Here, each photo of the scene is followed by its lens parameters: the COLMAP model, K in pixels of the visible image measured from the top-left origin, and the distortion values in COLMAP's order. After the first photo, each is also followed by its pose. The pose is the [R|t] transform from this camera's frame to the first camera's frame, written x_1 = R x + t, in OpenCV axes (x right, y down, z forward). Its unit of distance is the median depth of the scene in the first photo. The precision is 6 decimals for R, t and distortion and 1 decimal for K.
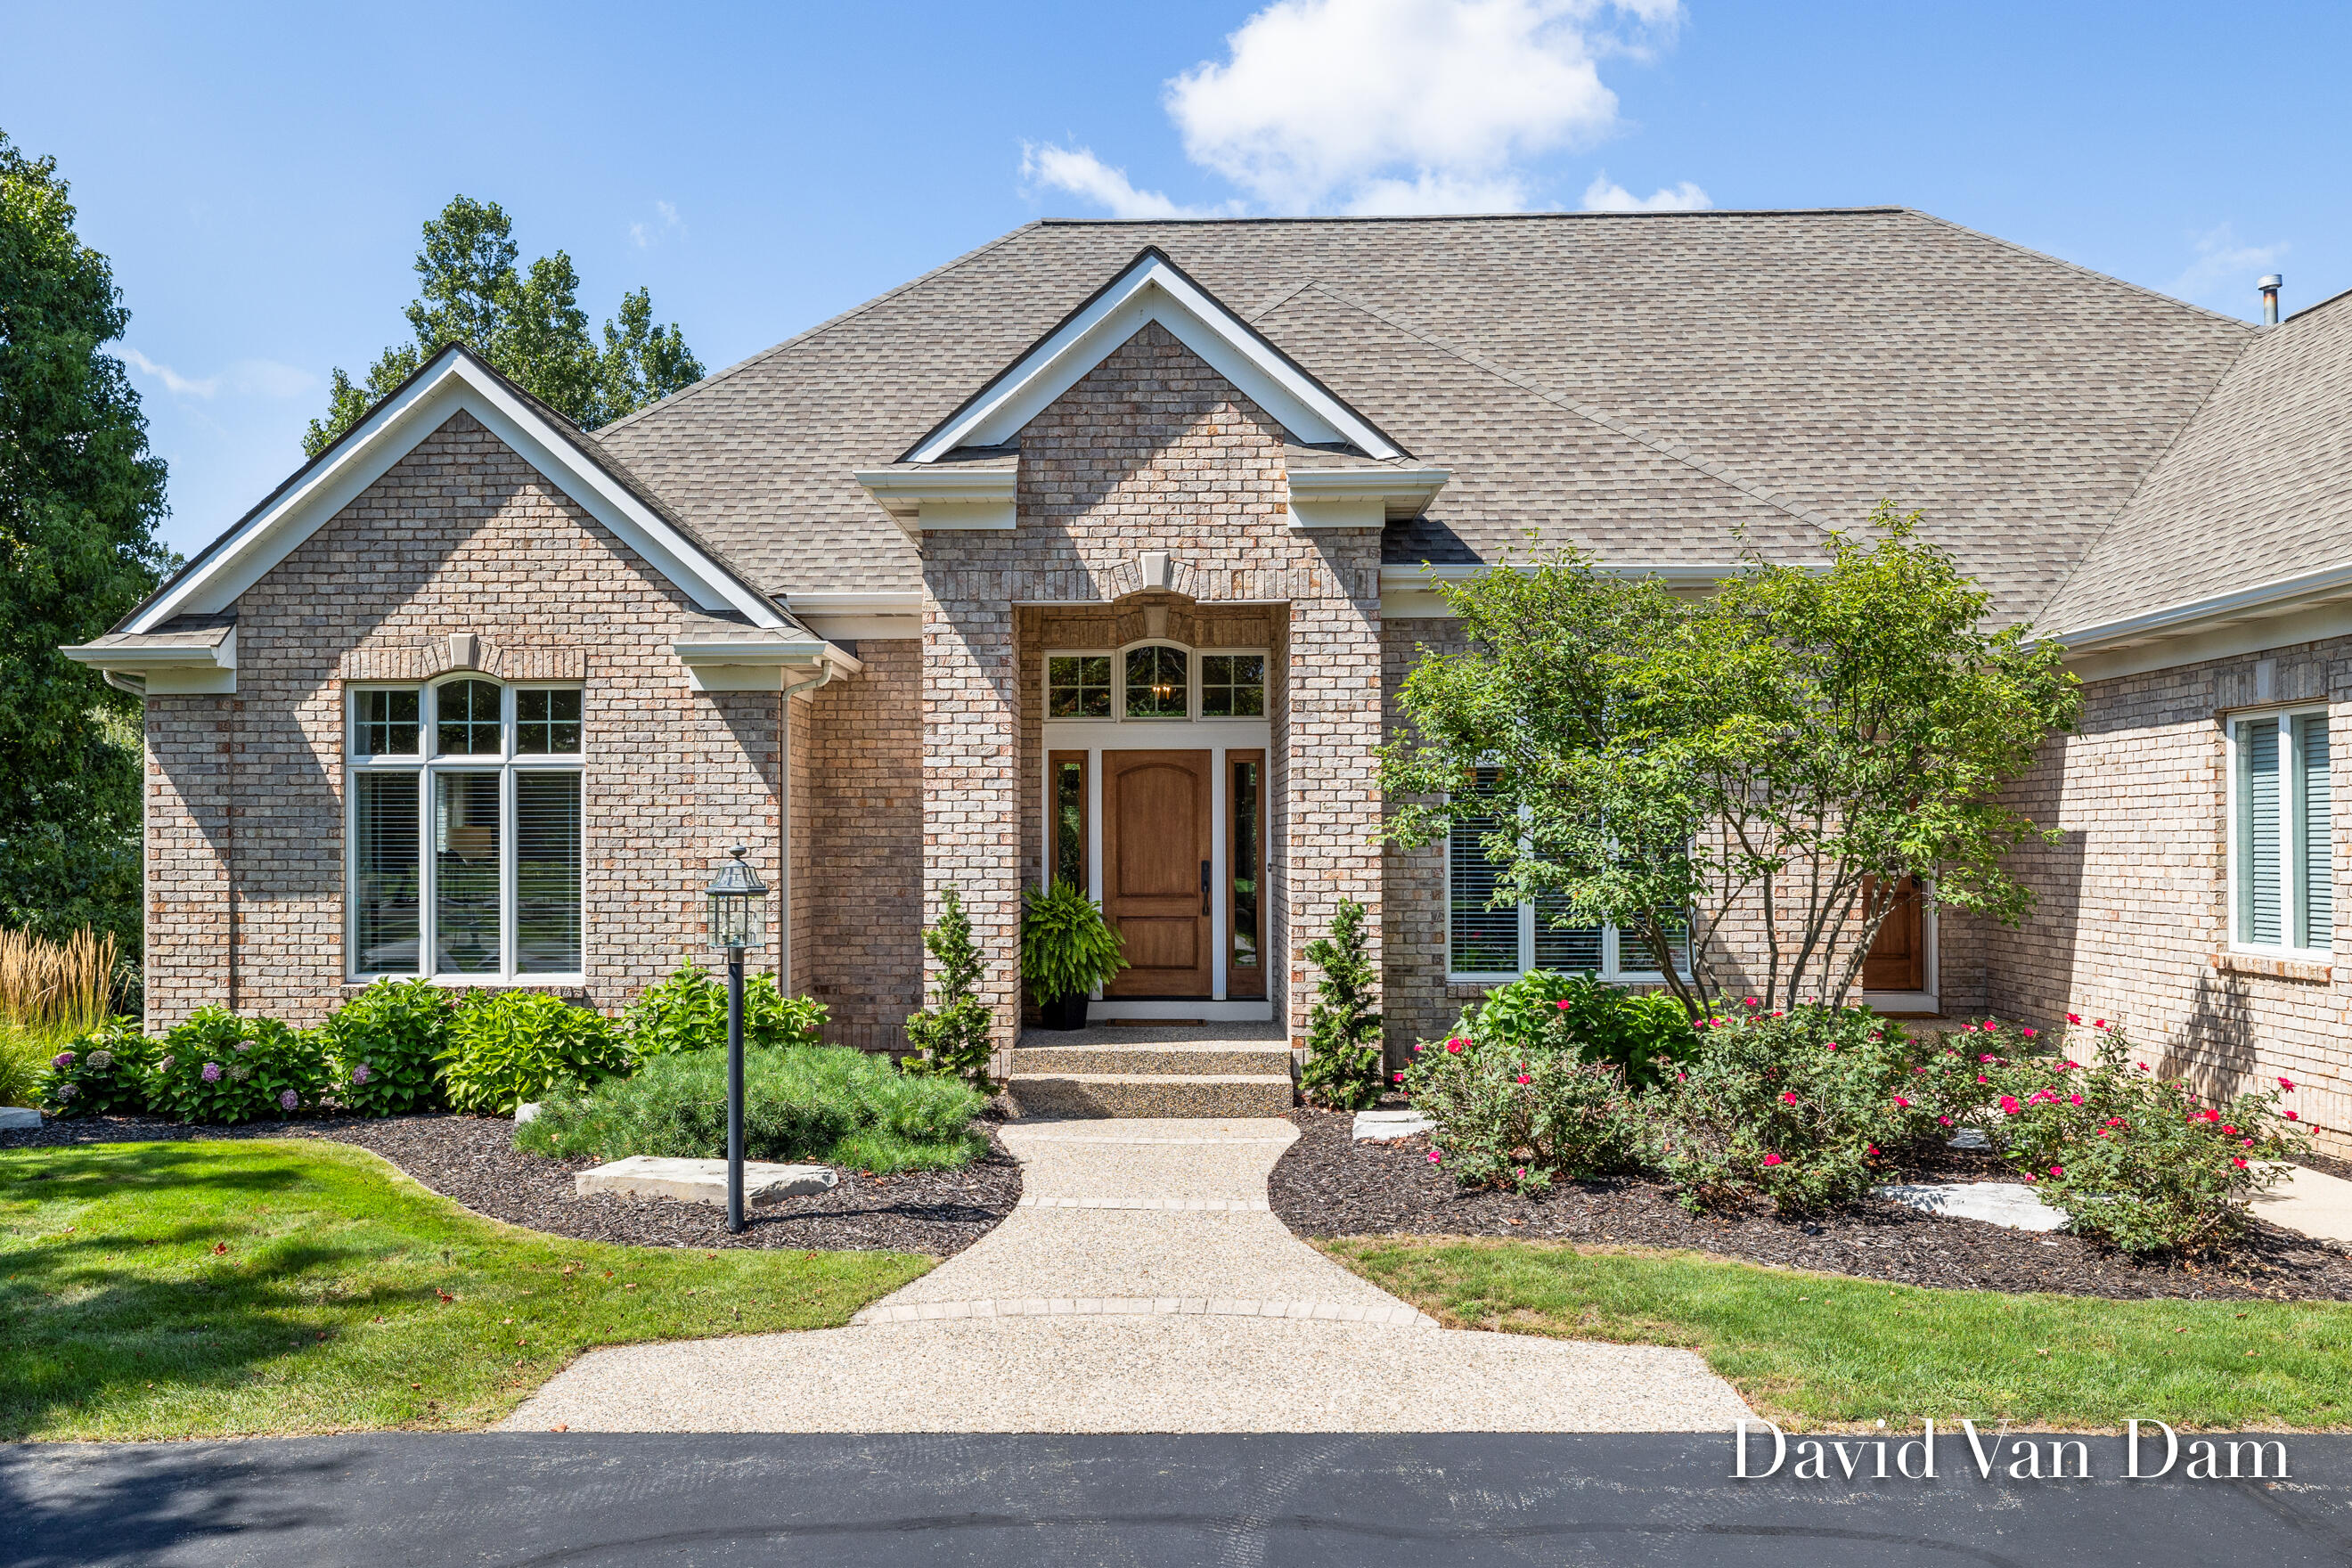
lens RADIAL K [[1909.5, 0, 1118.4], [0, 1909.5, 839.1], [0, 0, 1]] dist [-0.005092, -0.000879]
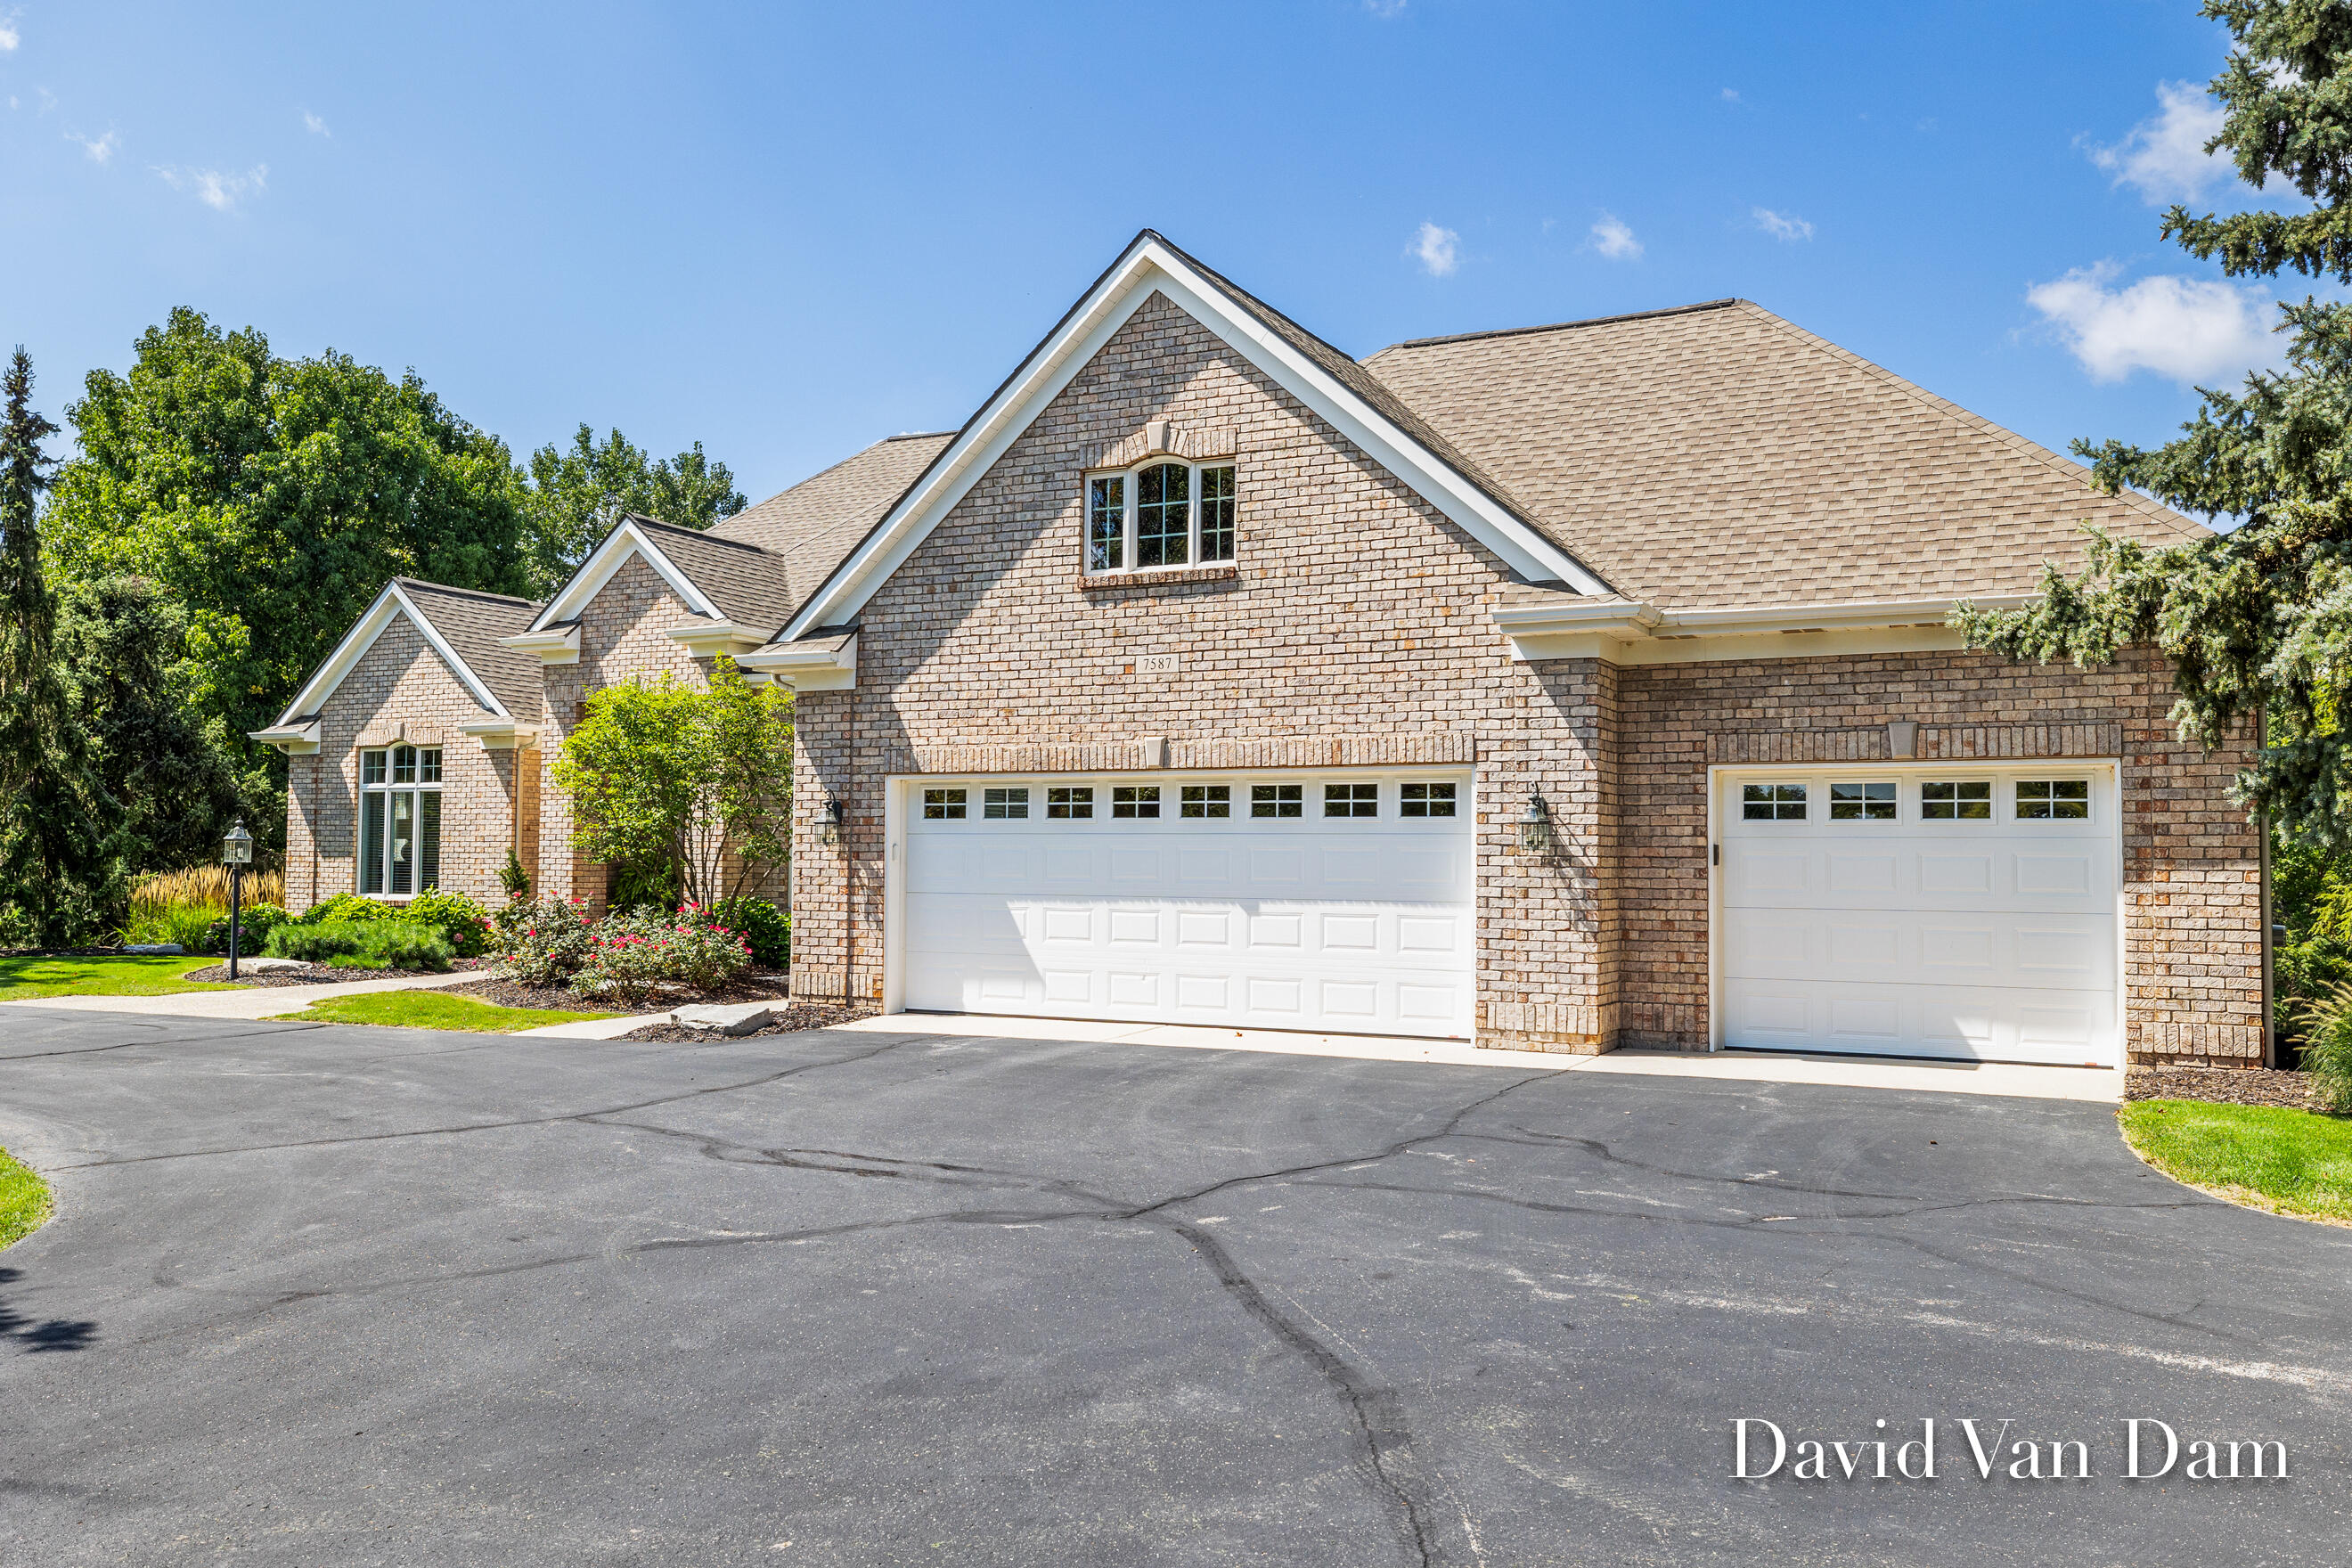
lens RADIAL K [[1888.4, 0, 1176.0], [0, 1888.4, 784.0], [0, 0, 1]] dist [-0.001237, 0.001501]
pose [[0.901523, -0.007942, -0.432658, 1.244175], [-0.009858, 0.999195, -0.038883, 0.025131], [0.432619, 0.039319, 0.900719, -0.422824]]
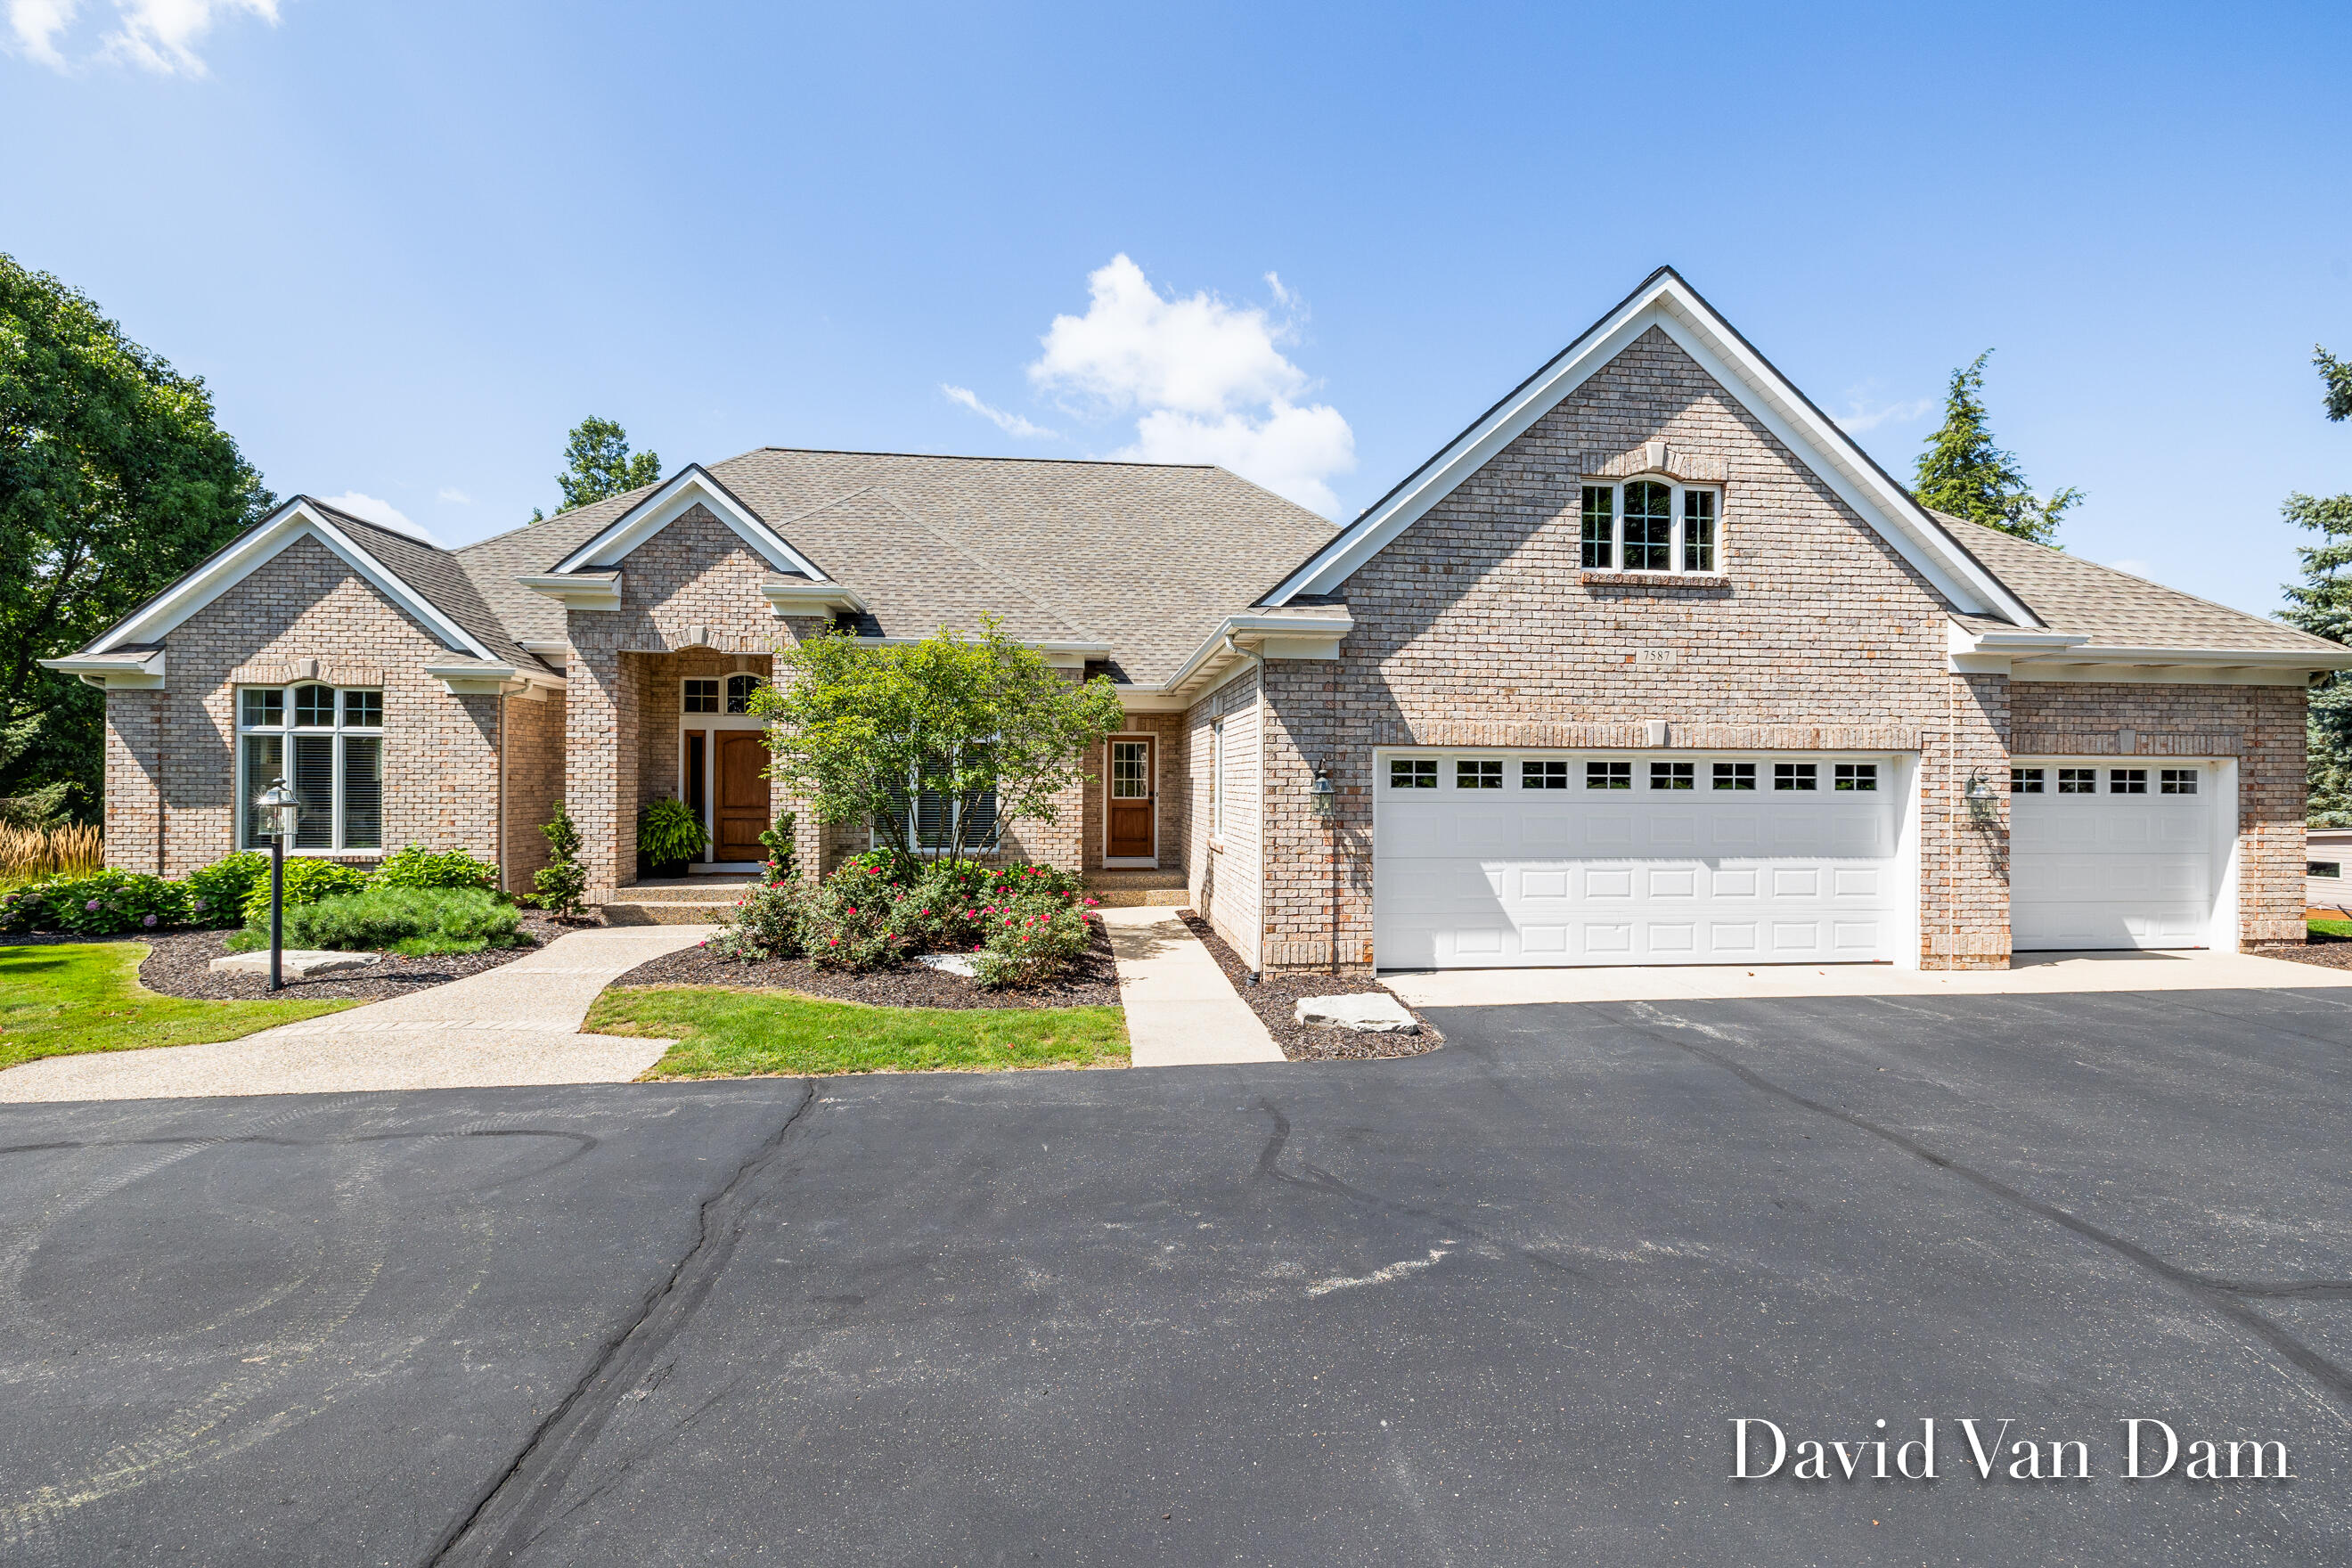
lens RADIAL K [[993.2, 0, 1177.9], [0, 993.2, 780.5], [0, 0, 1]] dist [-0.000038, 0.000512]
pose [[0.989246, 0.009085, 0.145981, 0.329874], [-0.009477, 0.999953, 0.001992, -0.003091], [-0.145957, -0.003354, 0.989285, -0.041507]]
